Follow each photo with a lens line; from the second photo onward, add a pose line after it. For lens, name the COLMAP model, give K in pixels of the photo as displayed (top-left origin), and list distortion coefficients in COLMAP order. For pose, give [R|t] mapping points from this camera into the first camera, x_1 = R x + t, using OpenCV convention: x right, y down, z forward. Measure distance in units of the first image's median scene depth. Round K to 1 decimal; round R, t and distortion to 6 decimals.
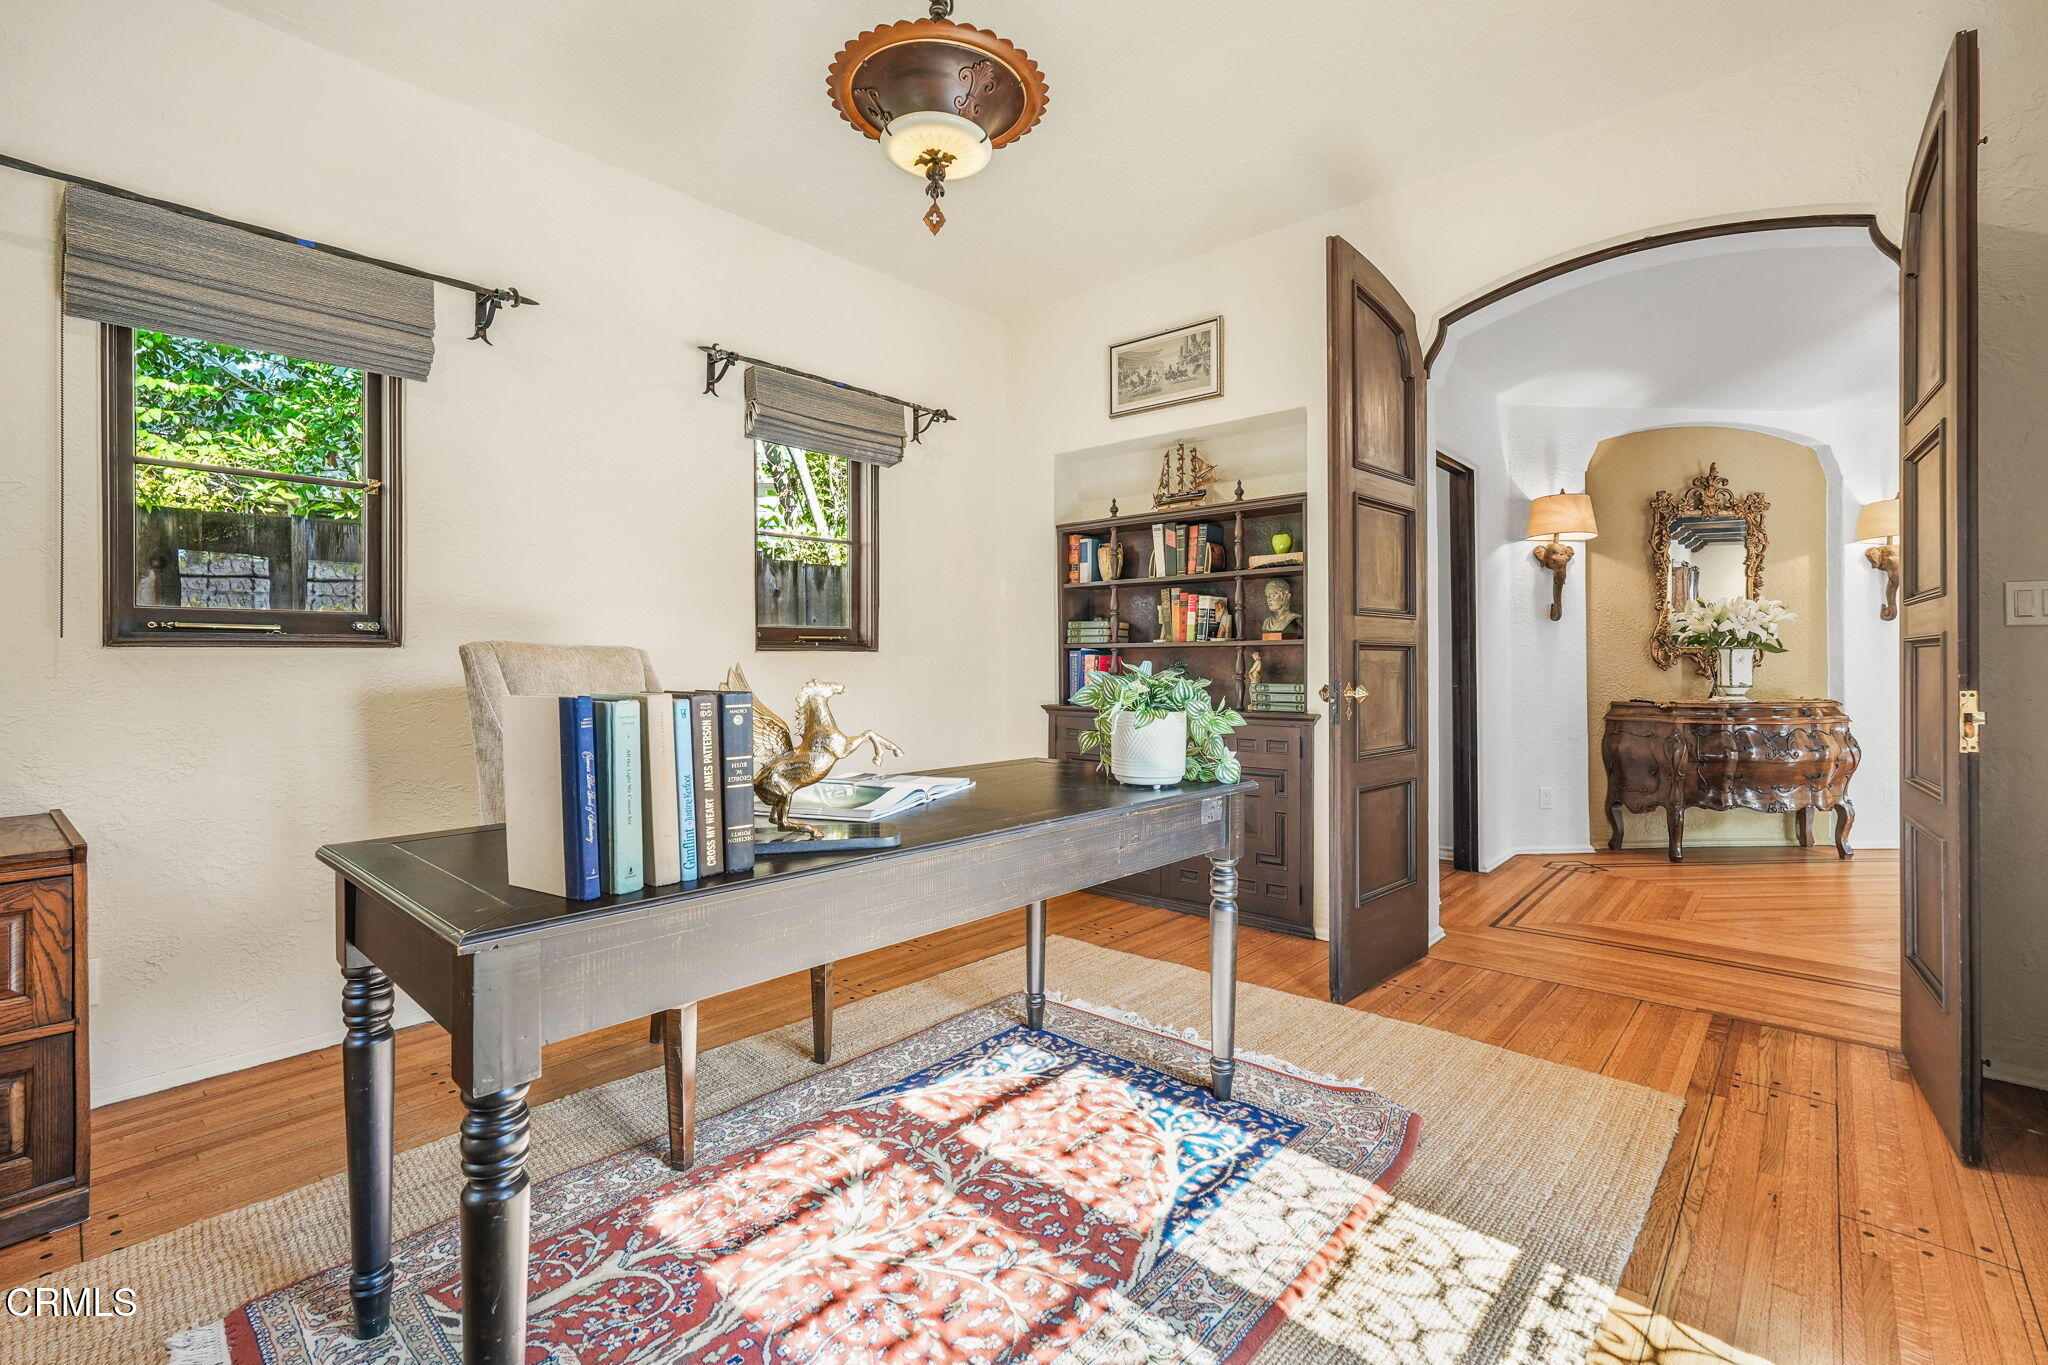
lens RADIAL K [[911.3, 0, 1022.4], [0, 911.3, 652.6], [0, 0, 1]] dist [-0.004194, 0.000008]
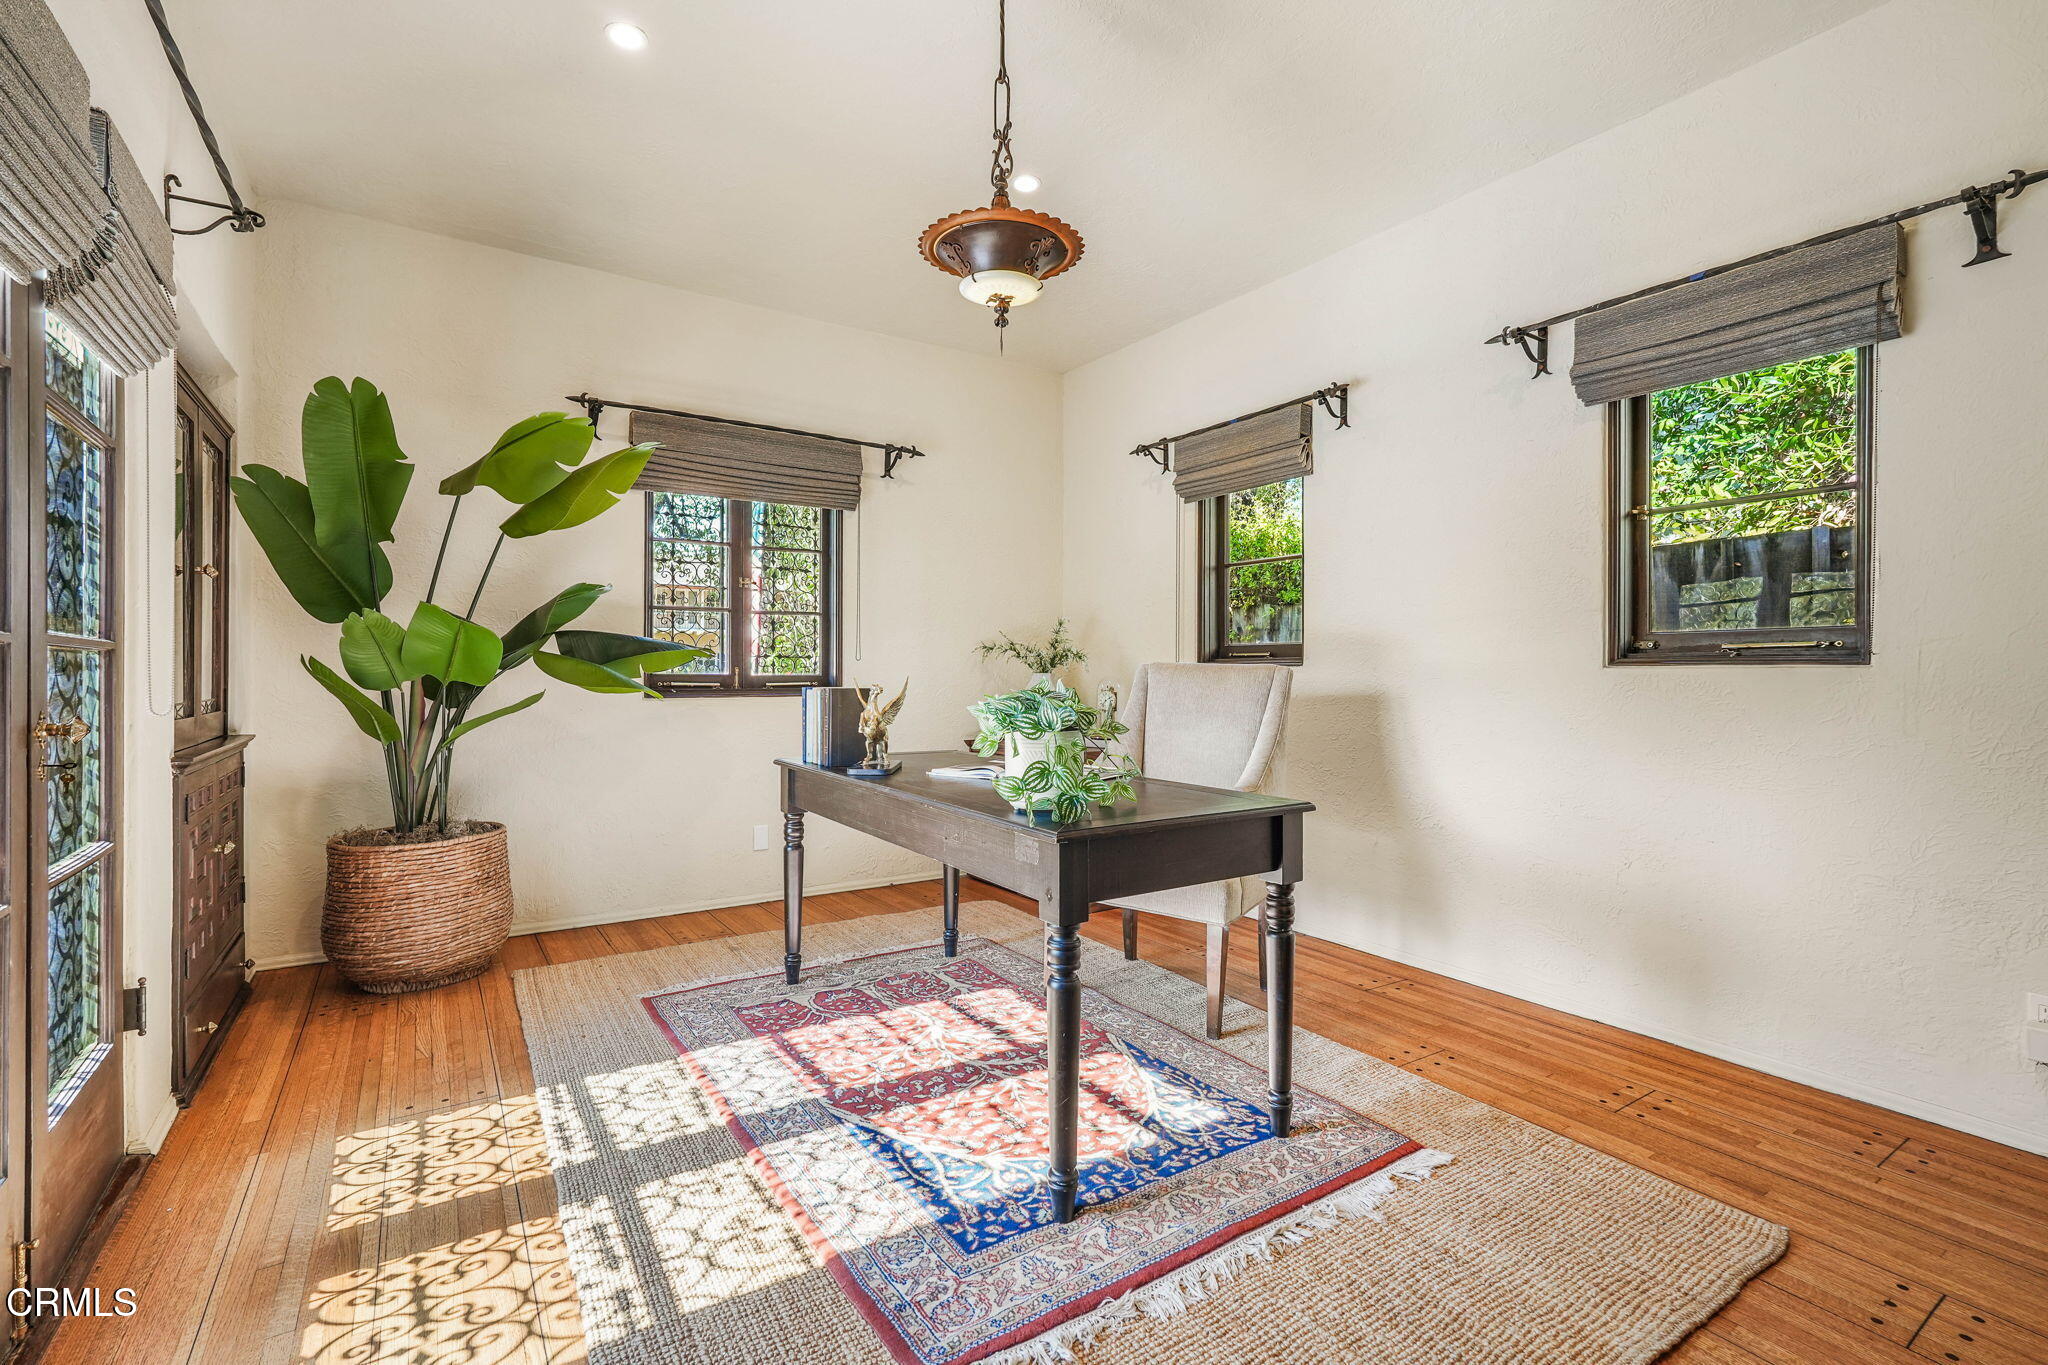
lens RADIAL K [[911.3, 0, 1022.4], [0, 911.3, 652.6], [0, 0, 1]] dist [-0.004194, 0.000008]
pose [[-0.259899, -0.024614, -0.965322, 1.229509], [0.007080, 0.999600, -0.027394, 0.011091], [0.965610, -0.013954, -0.259620, 1.422956]]
